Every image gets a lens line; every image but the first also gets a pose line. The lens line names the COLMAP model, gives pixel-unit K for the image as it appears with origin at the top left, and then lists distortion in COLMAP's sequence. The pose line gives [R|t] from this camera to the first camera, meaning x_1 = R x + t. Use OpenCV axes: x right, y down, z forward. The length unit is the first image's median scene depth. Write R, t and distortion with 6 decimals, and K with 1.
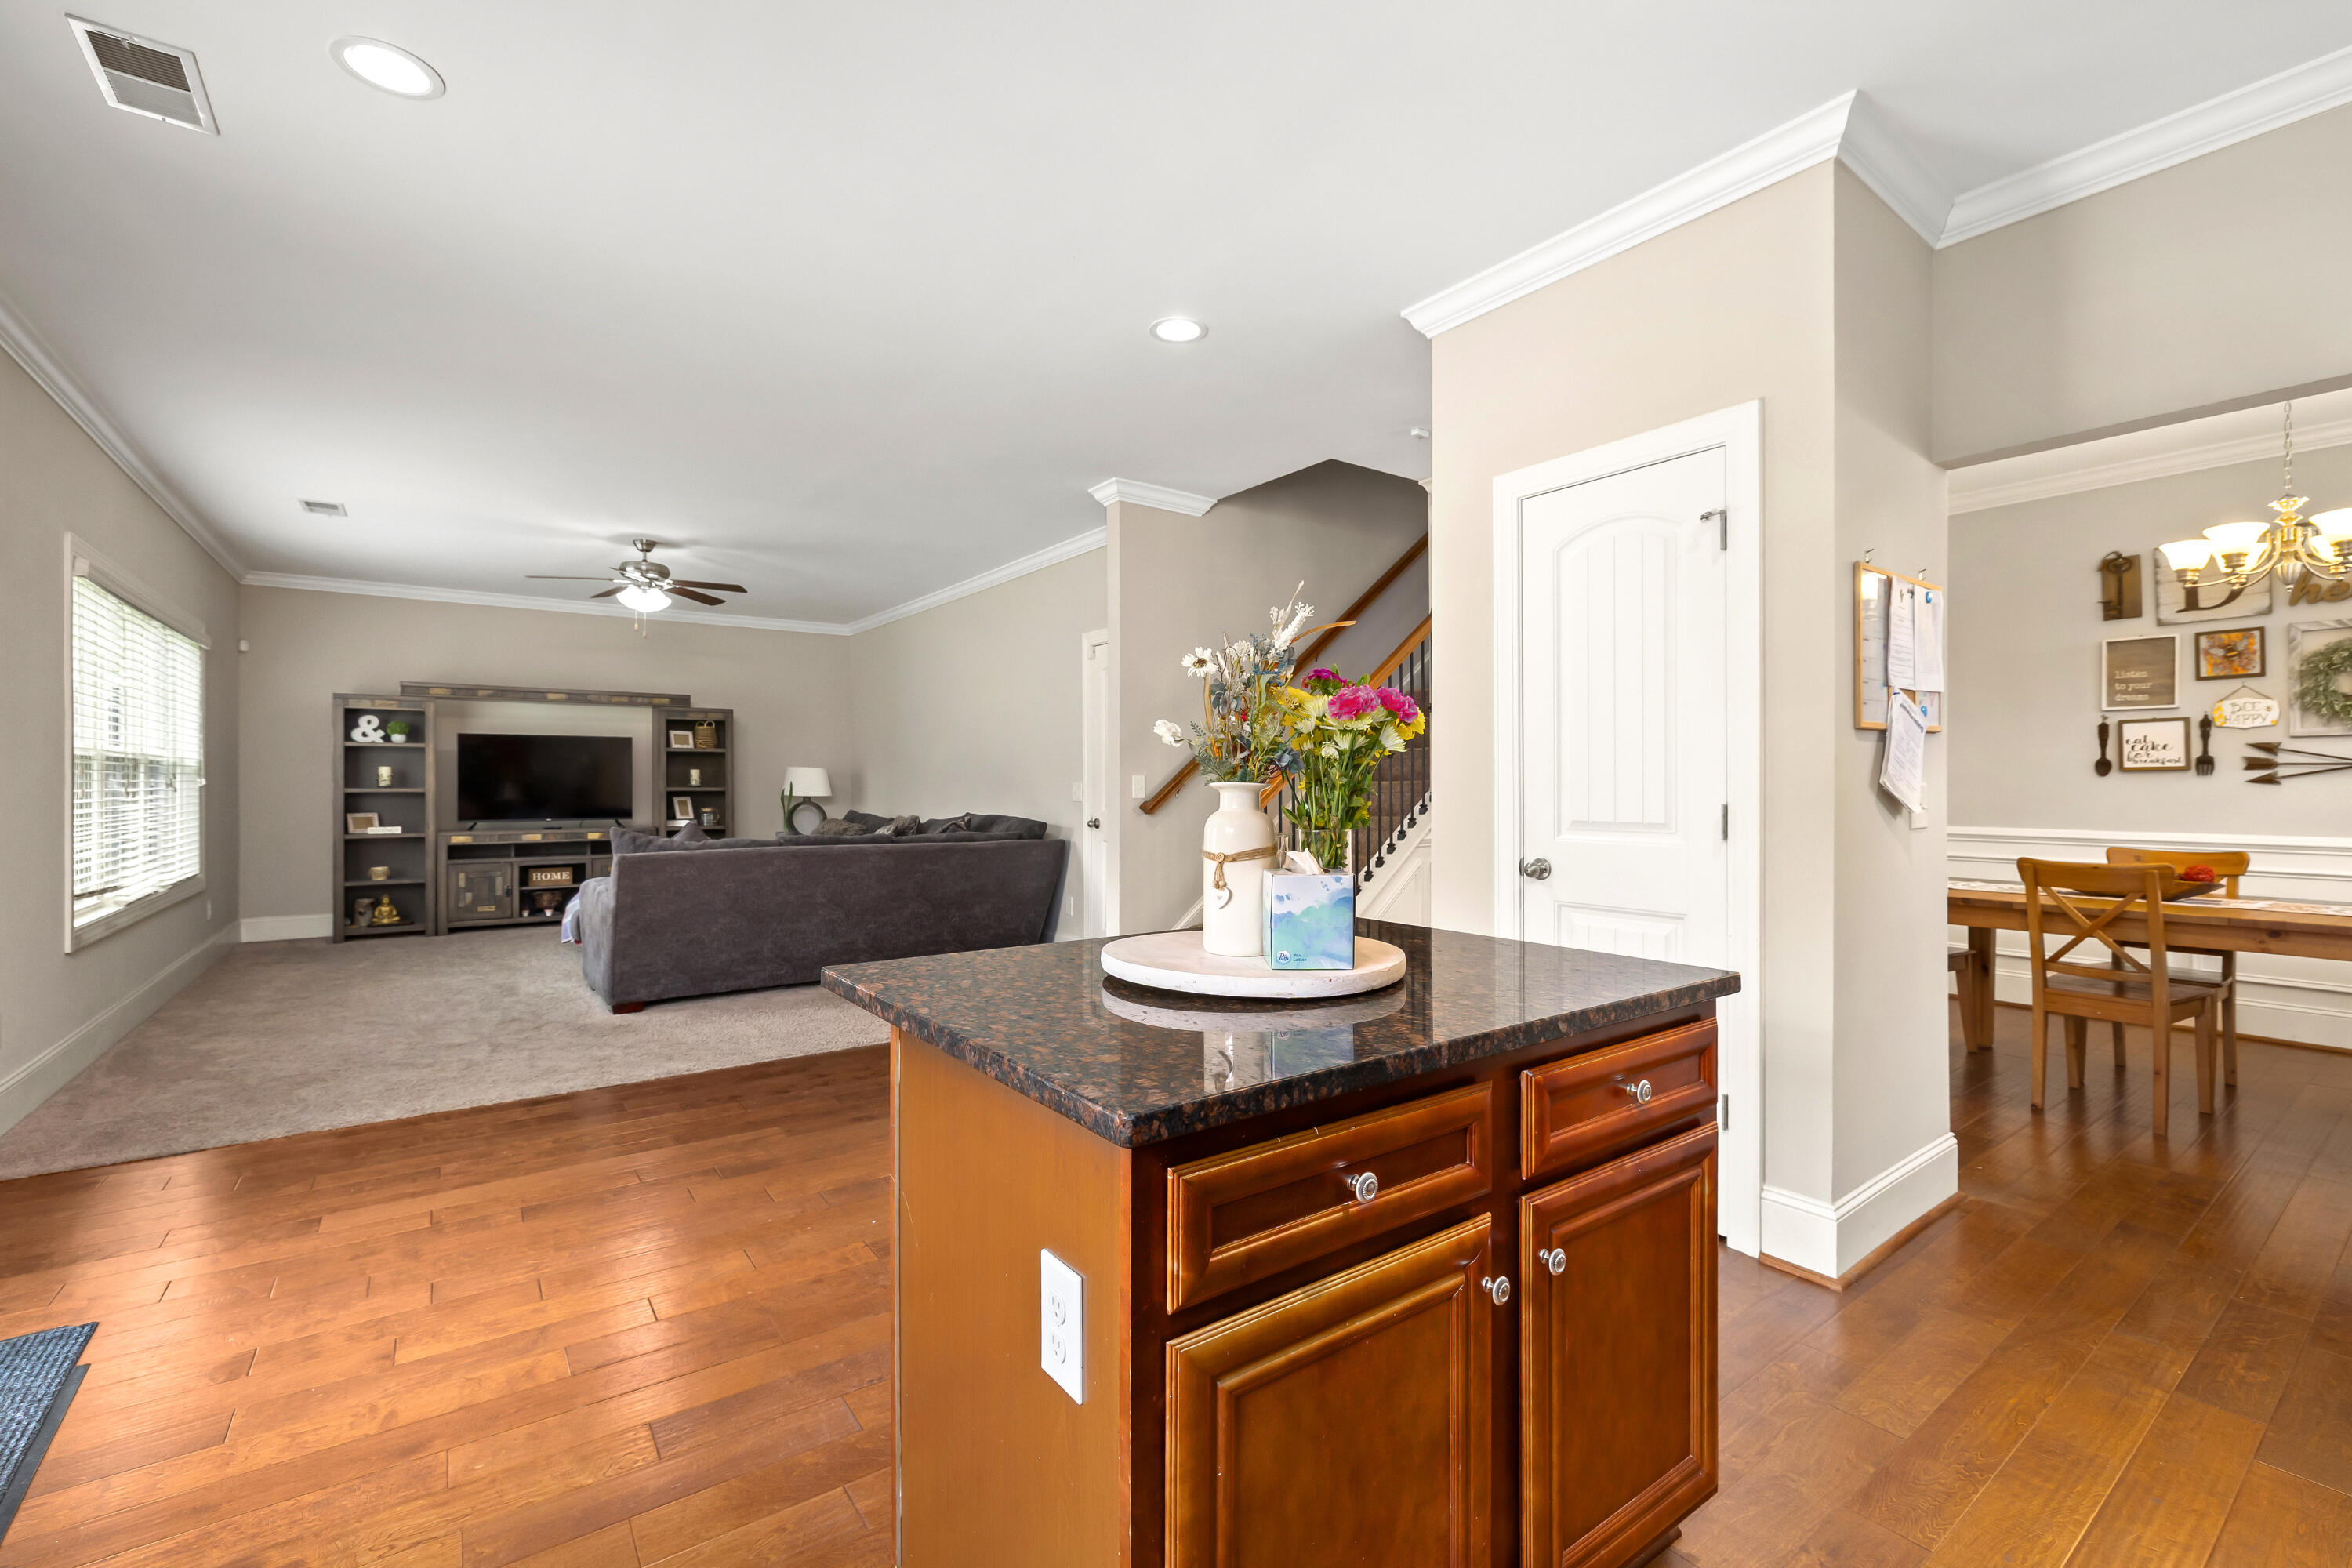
lens RADIAL K [[1026.8, 0, 1182.4], [0, 1026.8, 777.9], [0, 0, 1]] dist [0.000778, -0.000126]
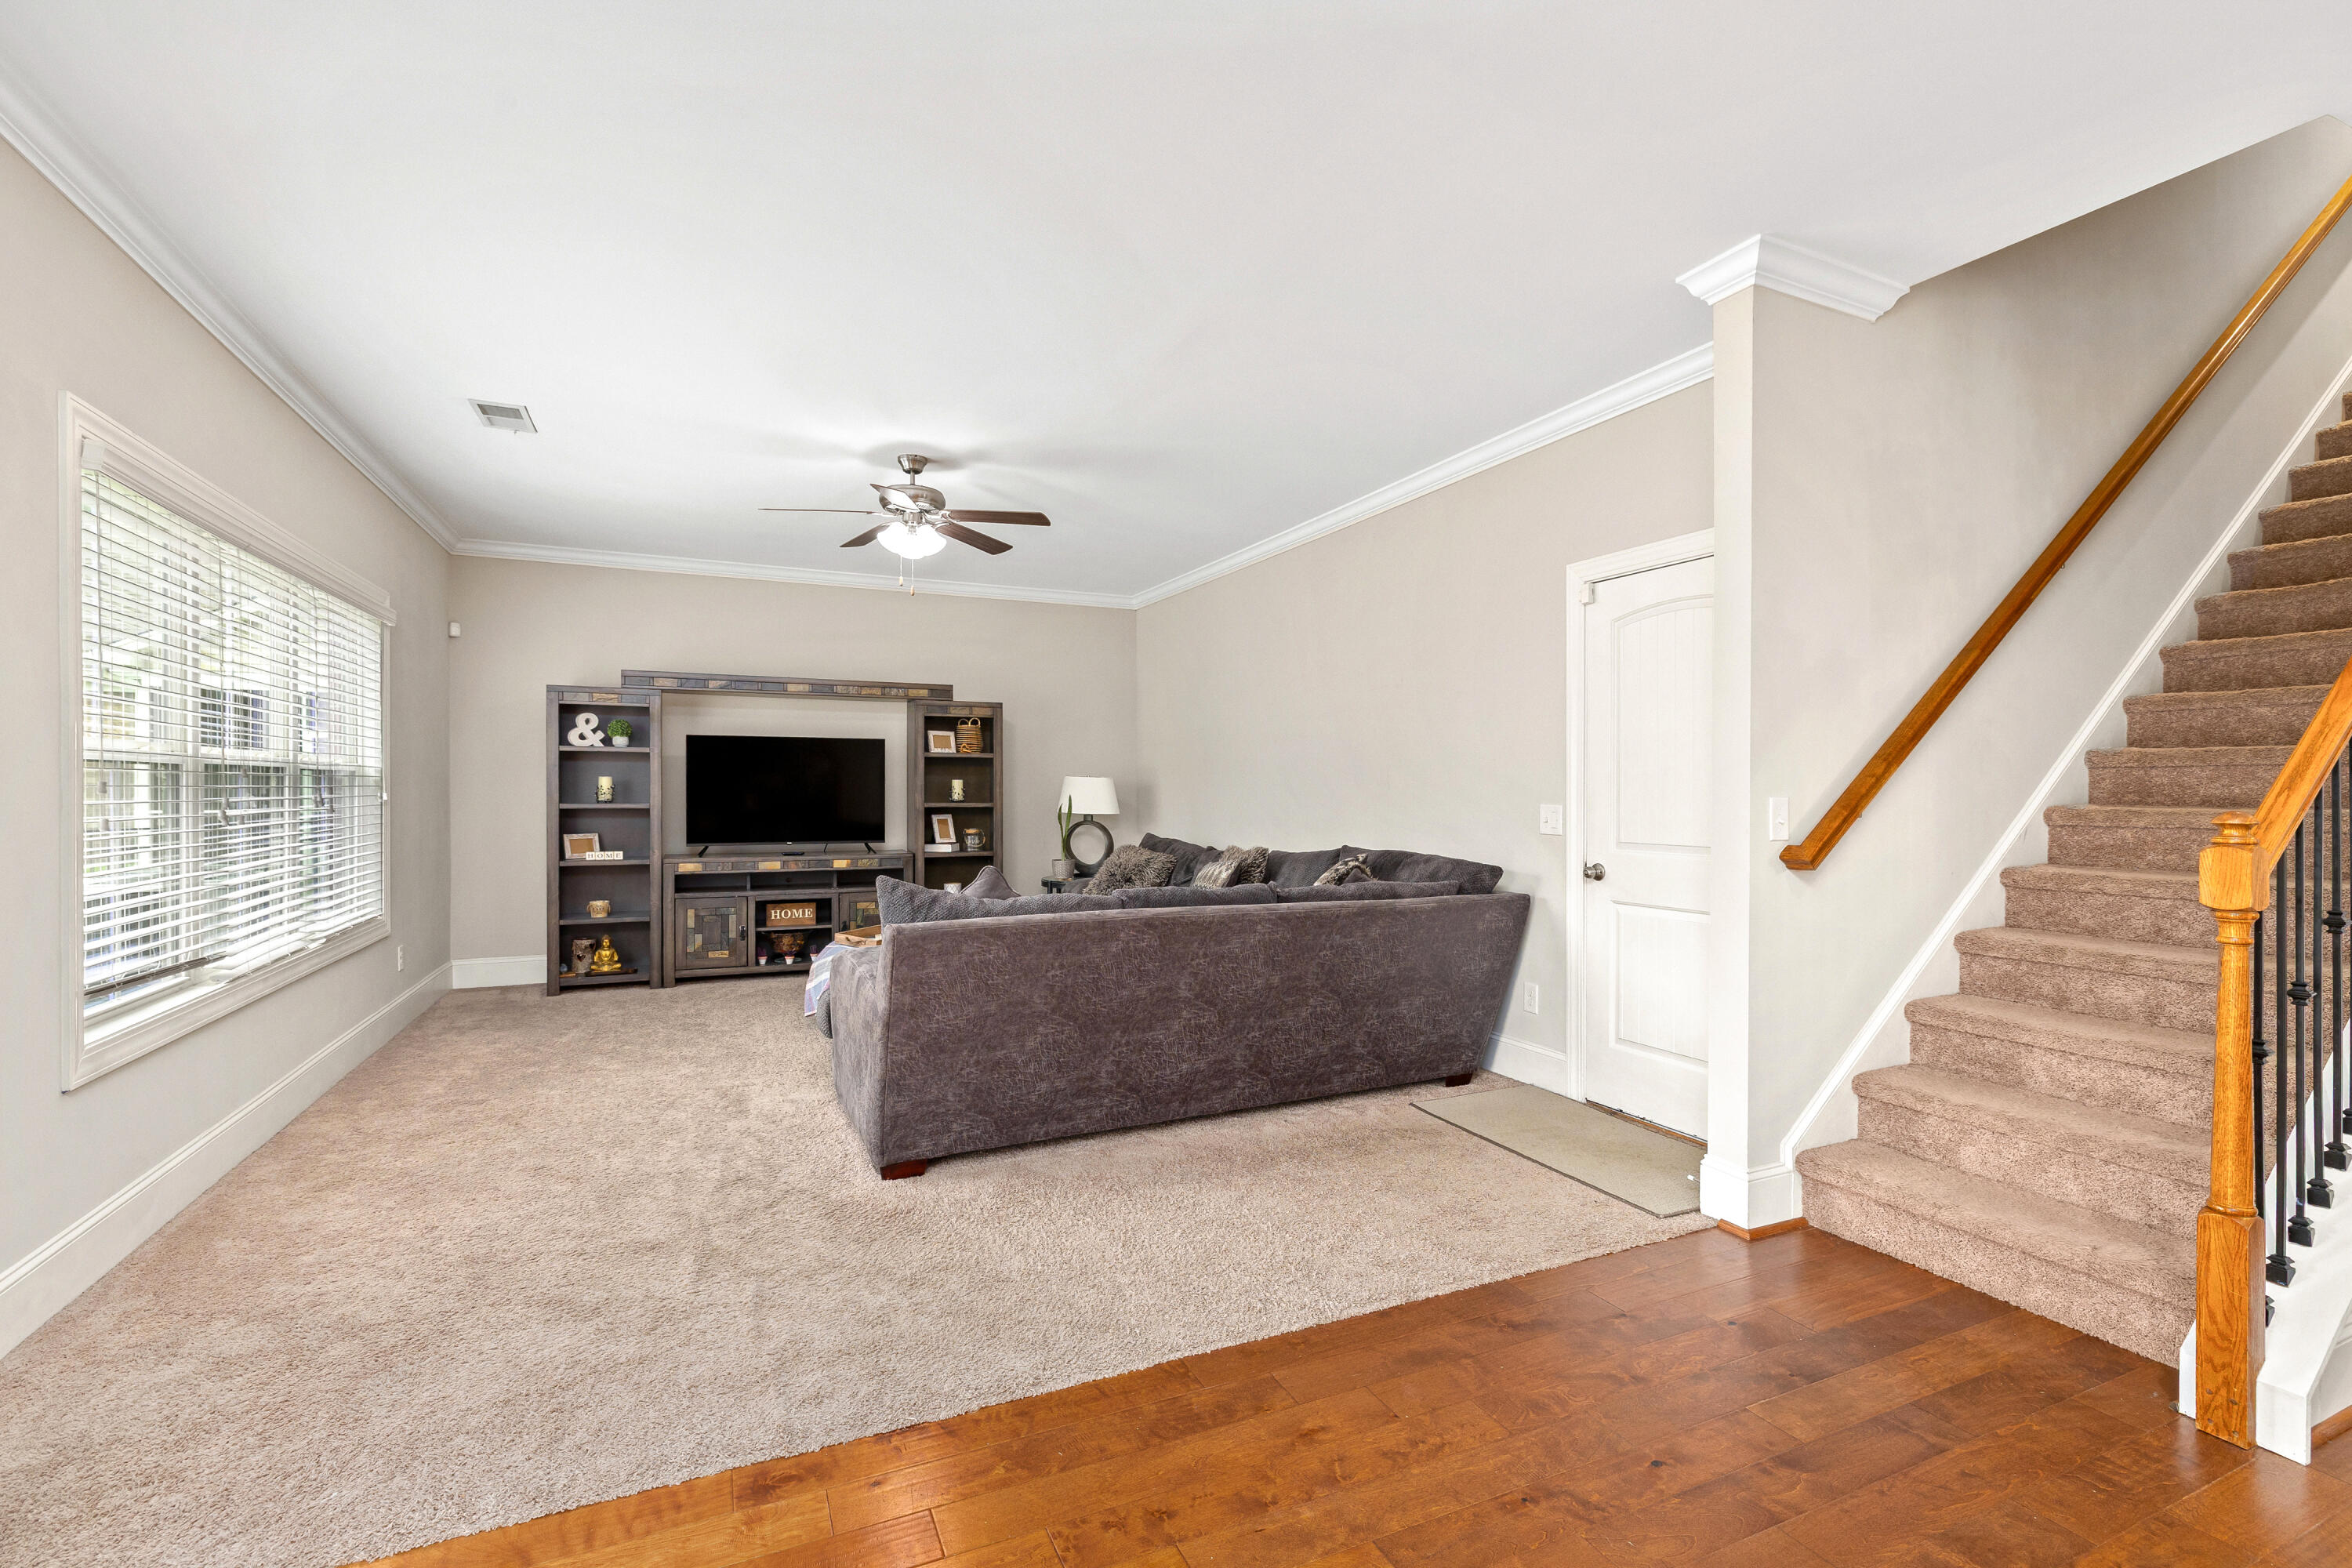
lens RADIAL K [[1026.8, 0, 1165.6], [0, 1026.8, 788.6], [0, 0, 1]] dist [0.000778, -0.000126]
pose [[0.979583, 0.004089, -0.200997, -0.187038], [-0.003107, 0.999982, 0.005199, -0.007098], [0.201014, -0.004469, 0.979578, 0.304478]]
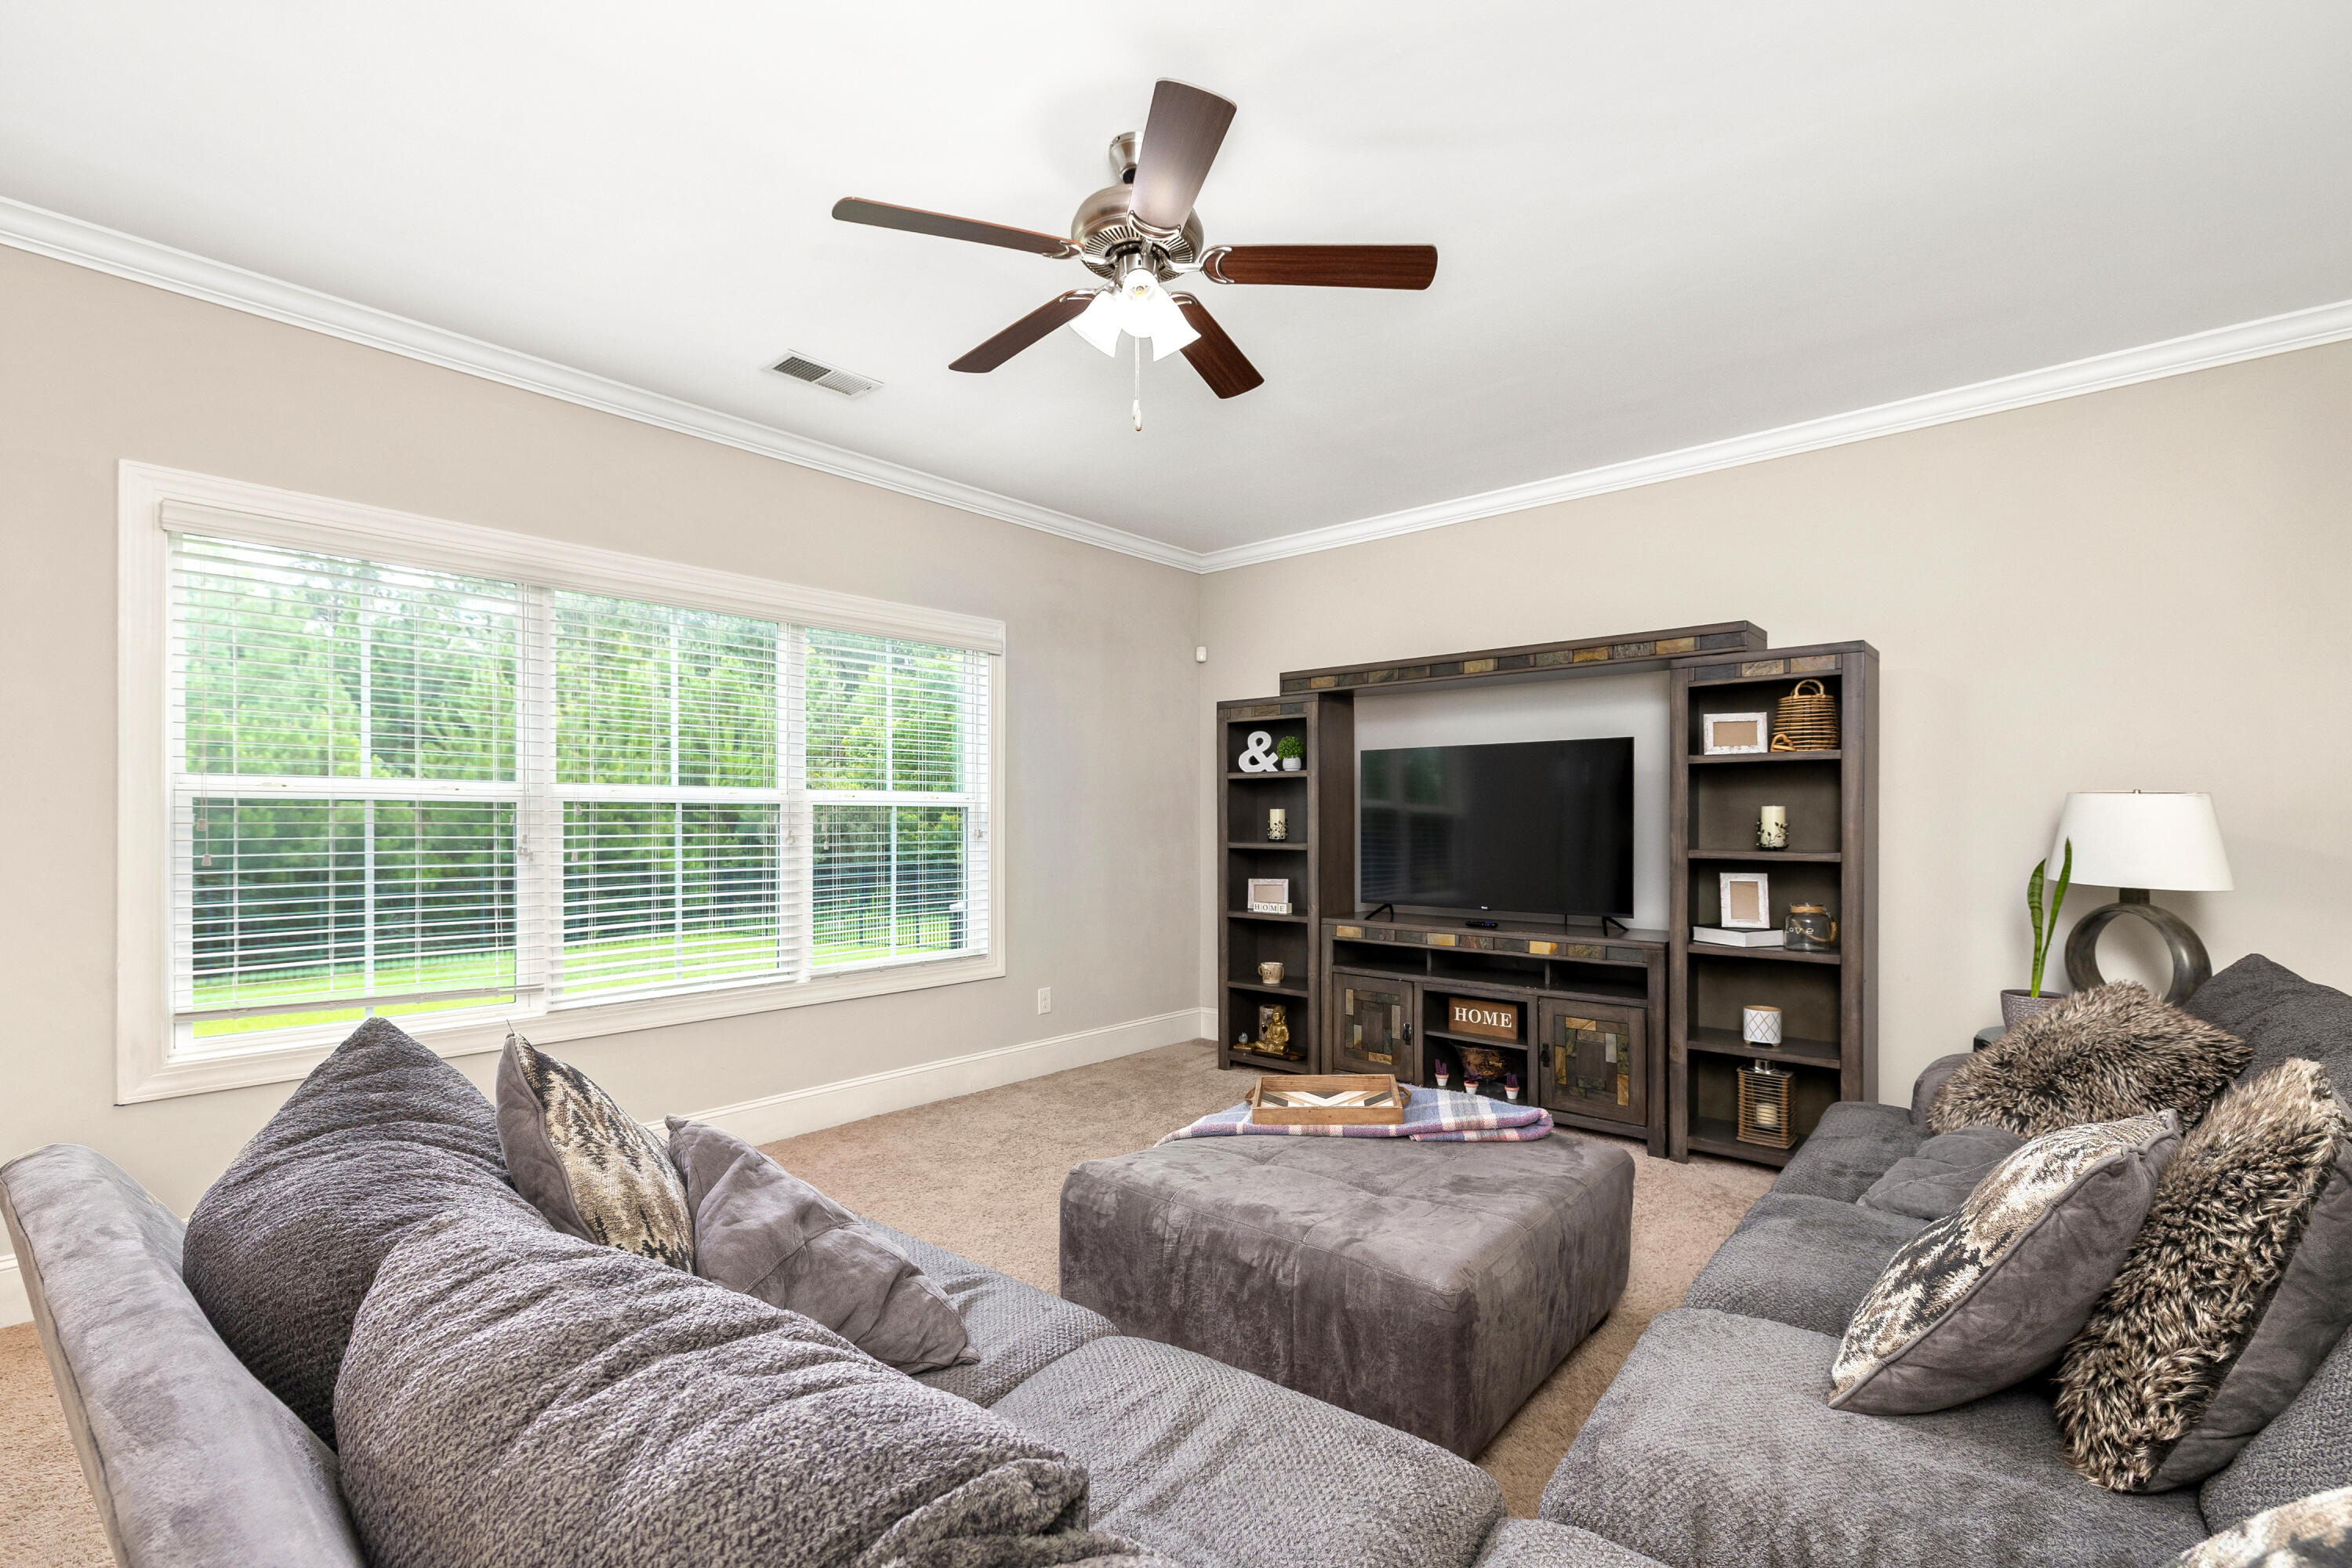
lens RADIAL K [[1026.8, 0, 1185.0], [0, 1026.8, 817.0], [0, 0, 1]] dist [0.000778, -0.000126]
pose [[0.238616, -0.003194, -0.971109, -0.164935], [0.004303, 0.999988, -0.002232, -0.004584], [0.971104, -0.003646, 0.238627, 0.803031]]
